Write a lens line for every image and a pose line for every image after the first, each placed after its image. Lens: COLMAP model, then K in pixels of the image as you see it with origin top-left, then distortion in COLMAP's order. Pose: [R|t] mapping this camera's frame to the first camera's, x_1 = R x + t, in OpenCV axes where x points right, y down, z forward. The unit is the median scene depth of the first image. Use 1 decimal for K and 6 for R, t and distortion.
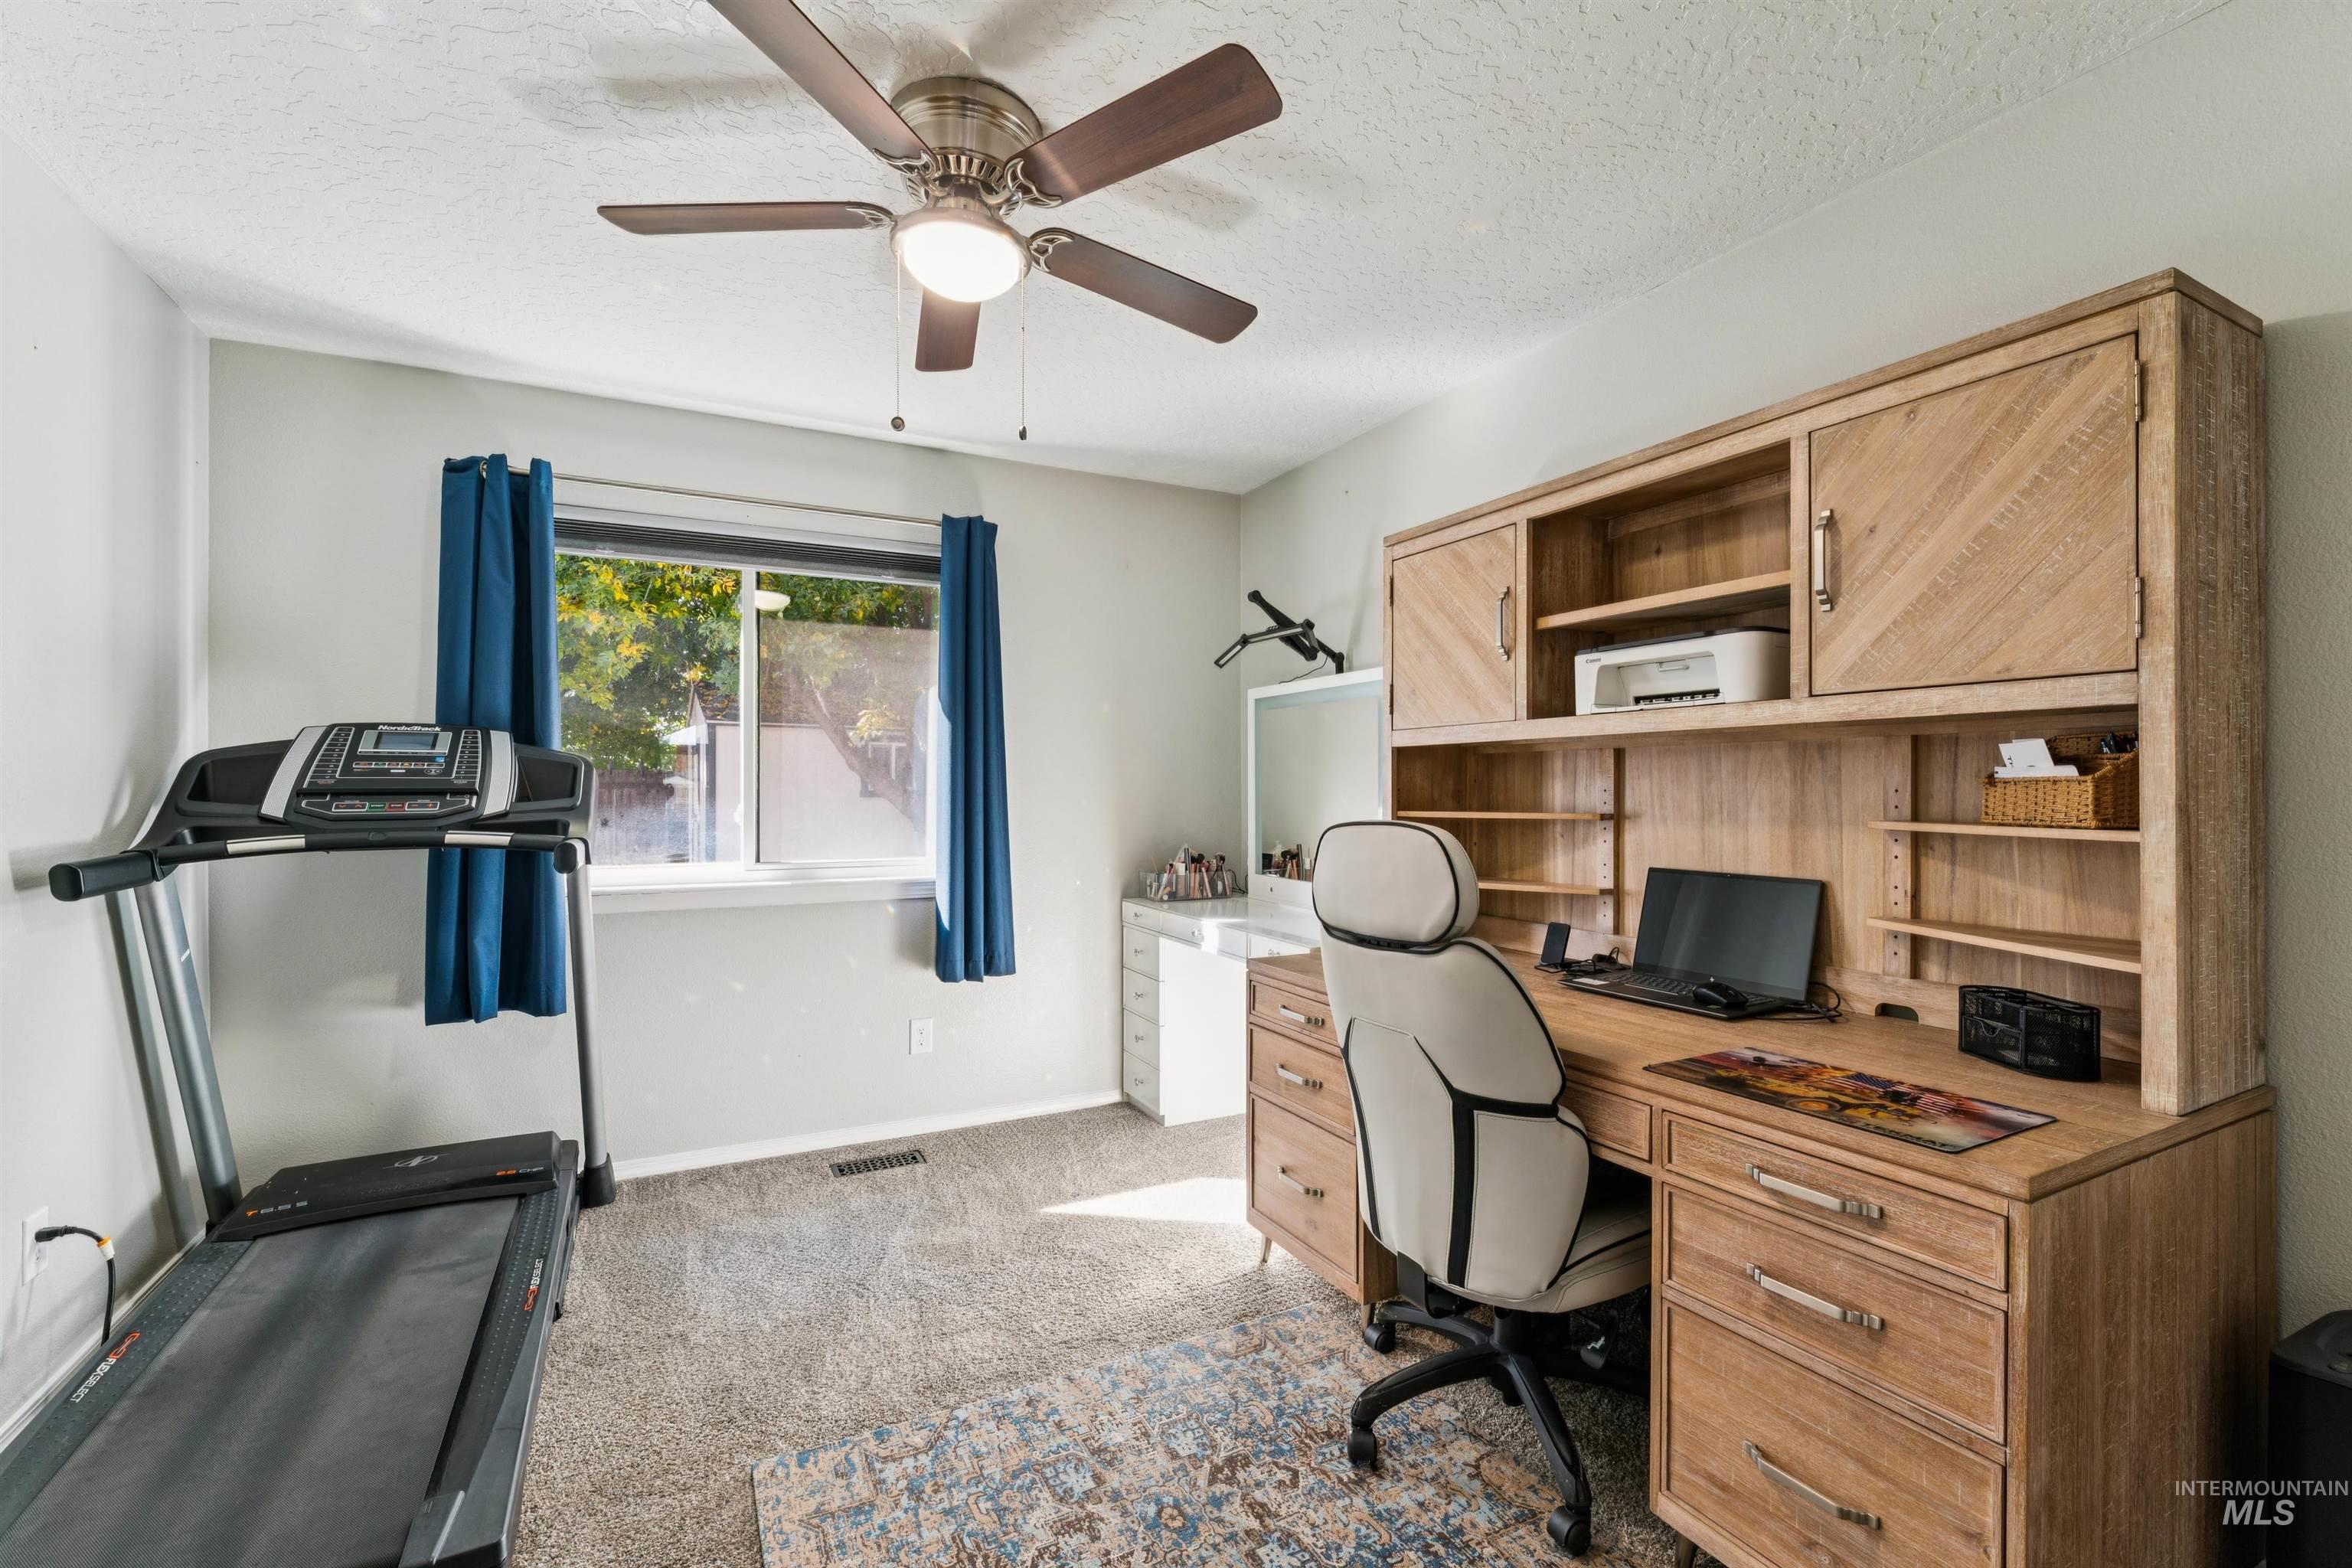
lens RADIAL K [[1012.1, 0, 1179.1], [0, 1012.1, 789.8], [0, 0, 1]] dist [-0.001577, 0.001383]
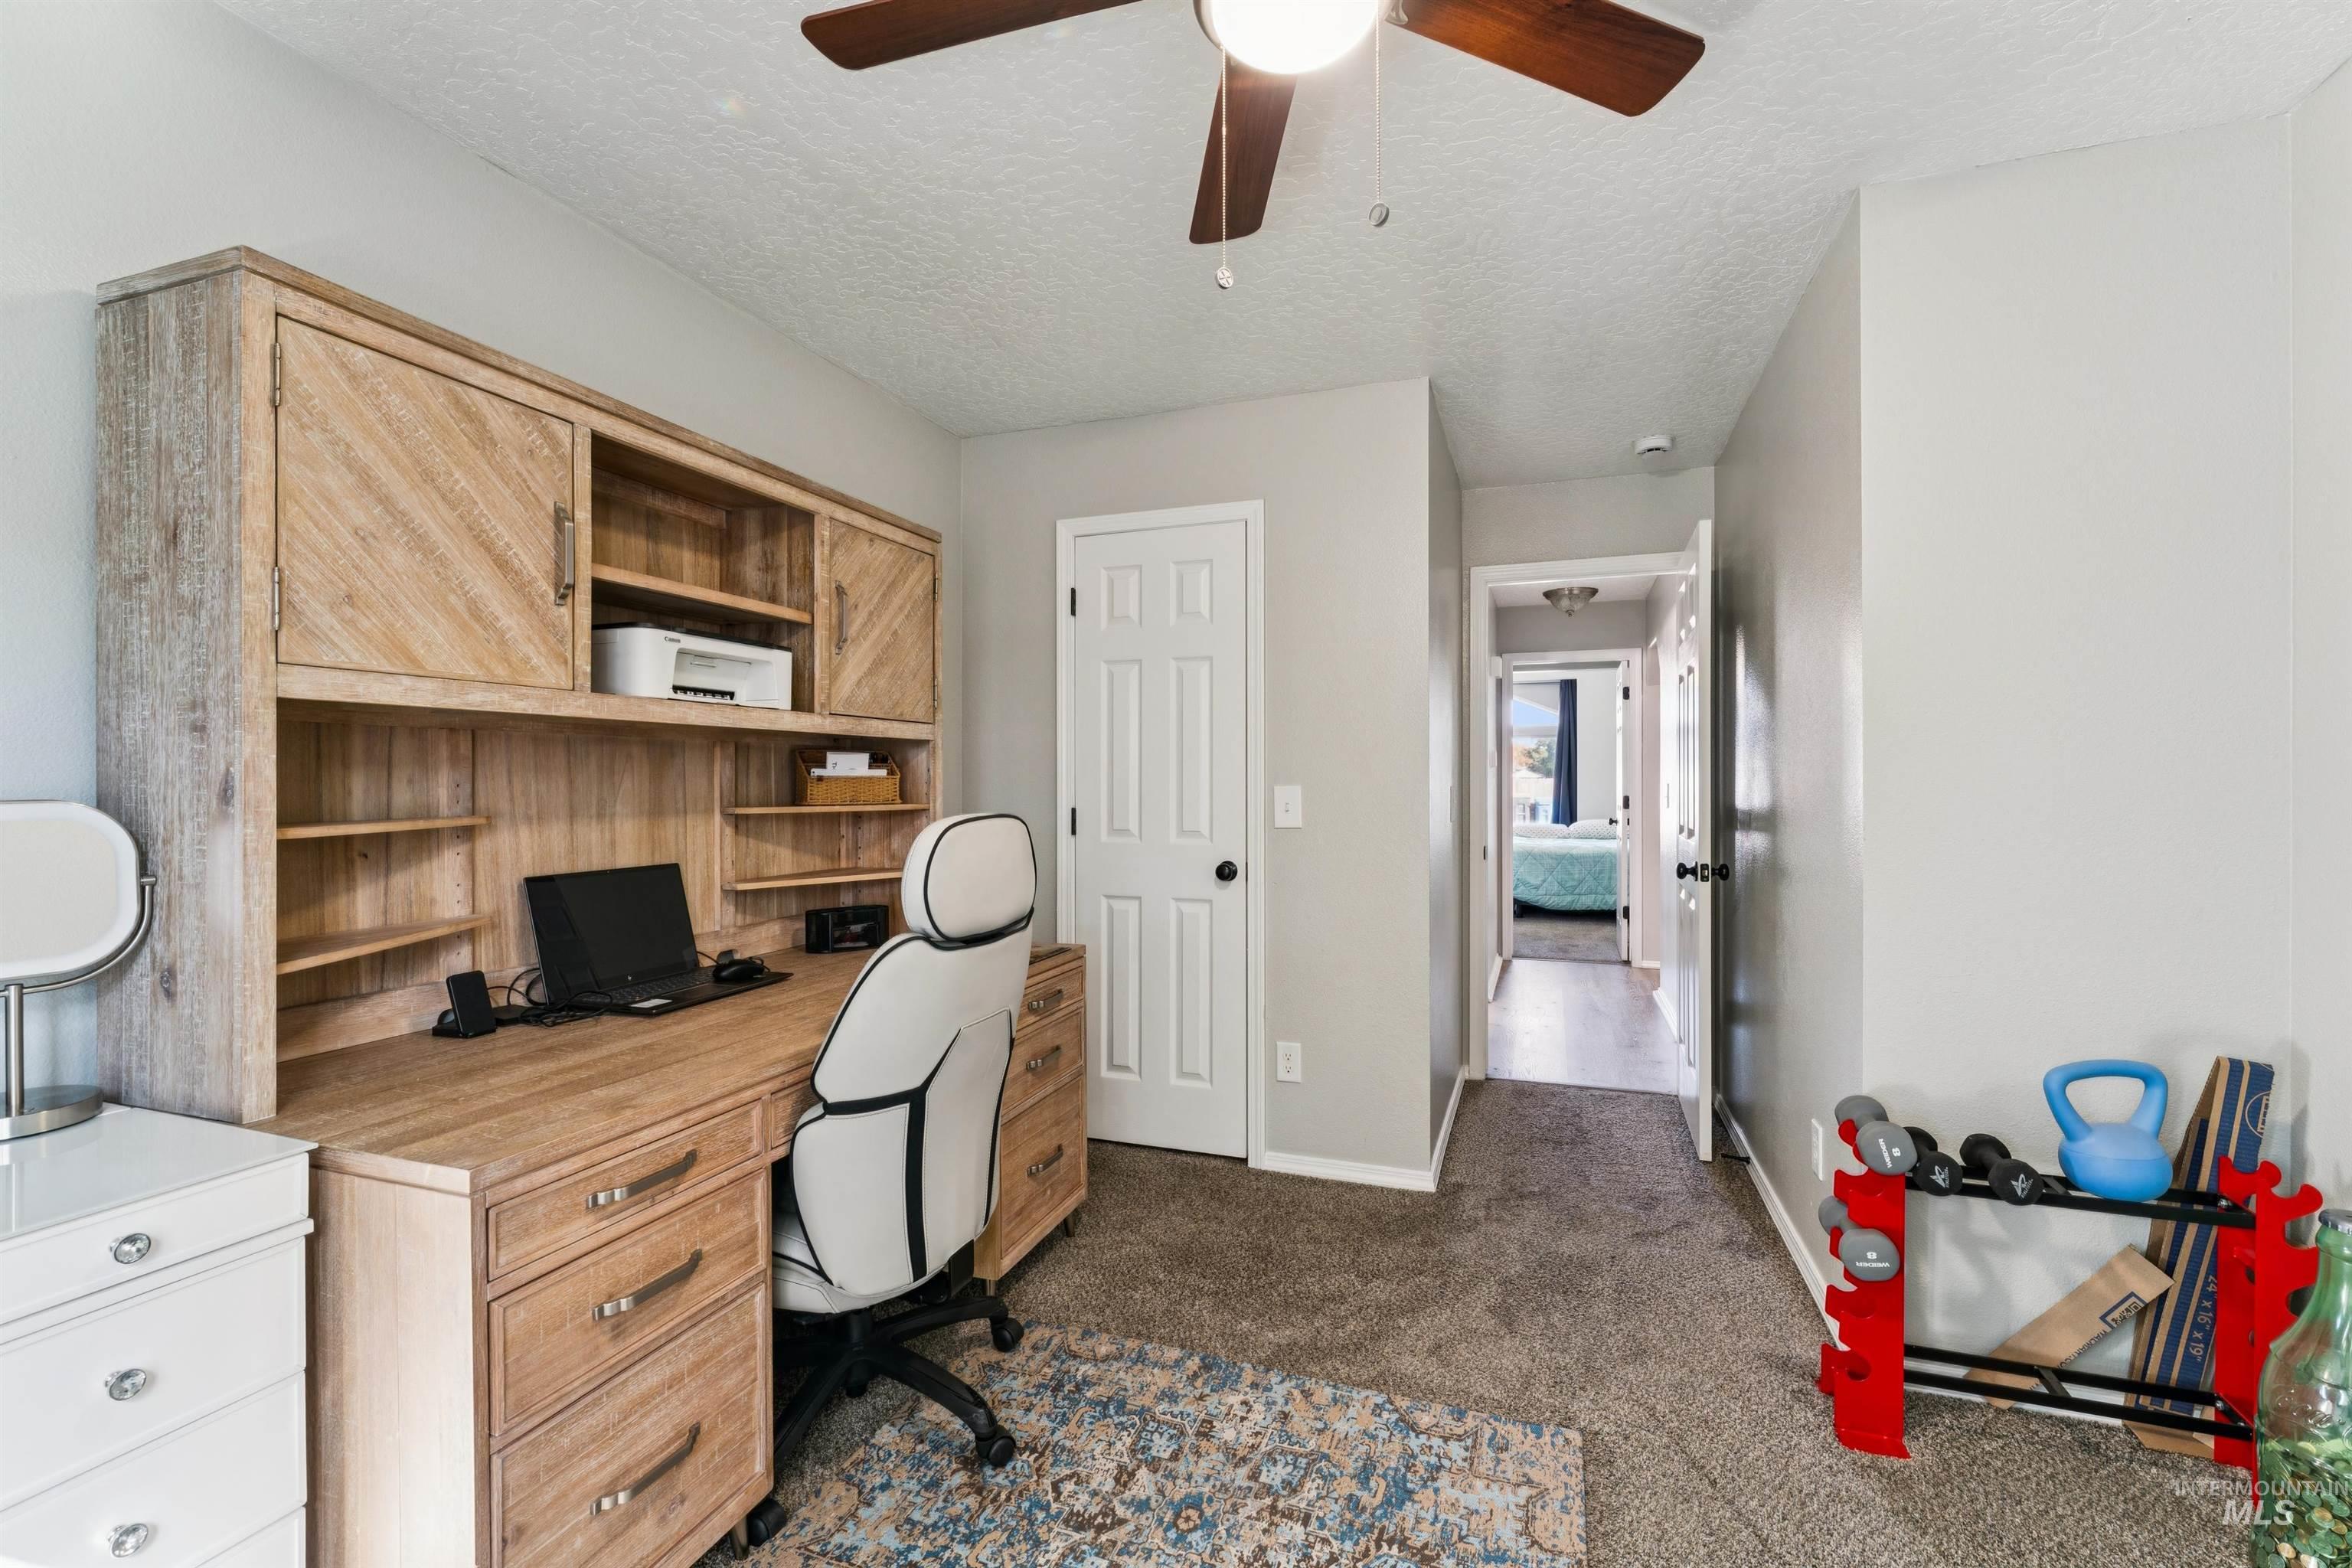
lens RADIAL K [[1012.1, 0, 1182.6], [0, 1012.1, 781.5], [0, 0, 1]] dist [-0.001577, 0.001383]
pose [[-0.679296, -0.001278, 0.733863, -0.672150], [-0.001212, 0.999999, 0.000620, -0.003977], [-0.733863, -0.000468, -0.679297, 1.544809]]
